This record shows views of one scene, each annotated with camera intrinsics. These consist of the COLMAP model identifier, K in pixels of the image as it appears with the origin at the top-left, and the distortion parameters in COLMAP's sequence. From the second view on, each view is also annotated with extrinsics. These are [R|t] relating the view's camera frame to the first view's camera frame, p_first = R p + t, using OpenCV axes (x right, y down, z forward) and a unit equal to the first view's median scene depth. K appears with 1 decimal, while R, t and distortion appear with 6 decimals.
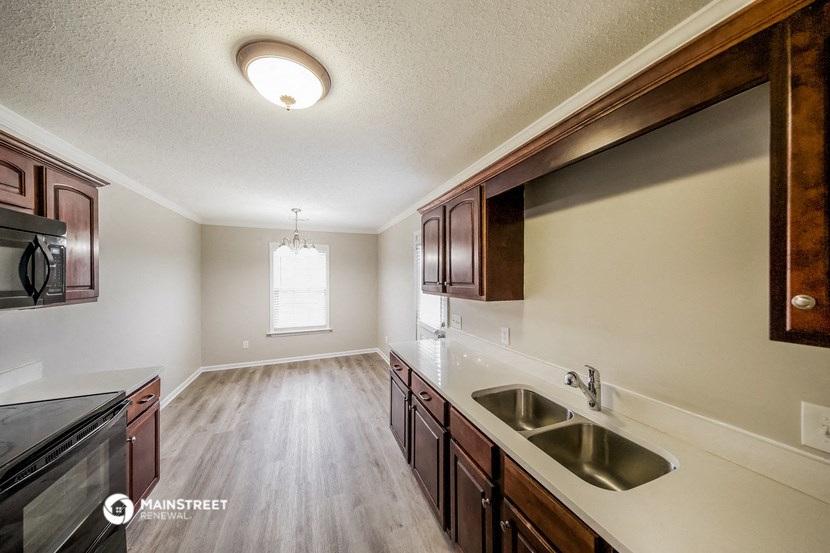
lens RADIAL K [[273.2, 0, 412.4], [0, 273.2, 278.0], [0, 0, 1]] dist [-0.002609, -0.000247]
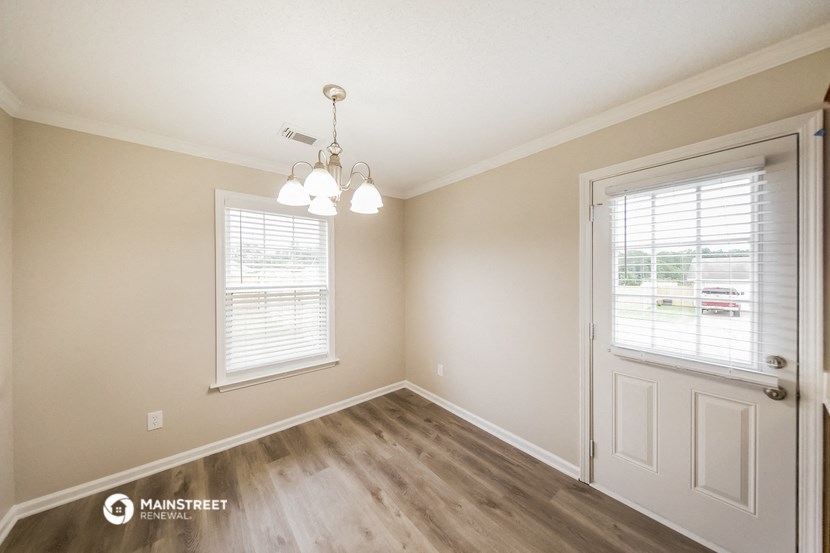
lens RADIAL K [[273.2, 0, 414.0], [0, 273.2, 273.6], [0, 0, 1]] dist [-0.002609, -0.000247]
pose [[0.956139, -0.009099, 0.292772, -0.344264], [0.011593, 0.999910, -0.006785, 0.017631], [-0.292684, 0.009881, 0.956158, 0.464769]]
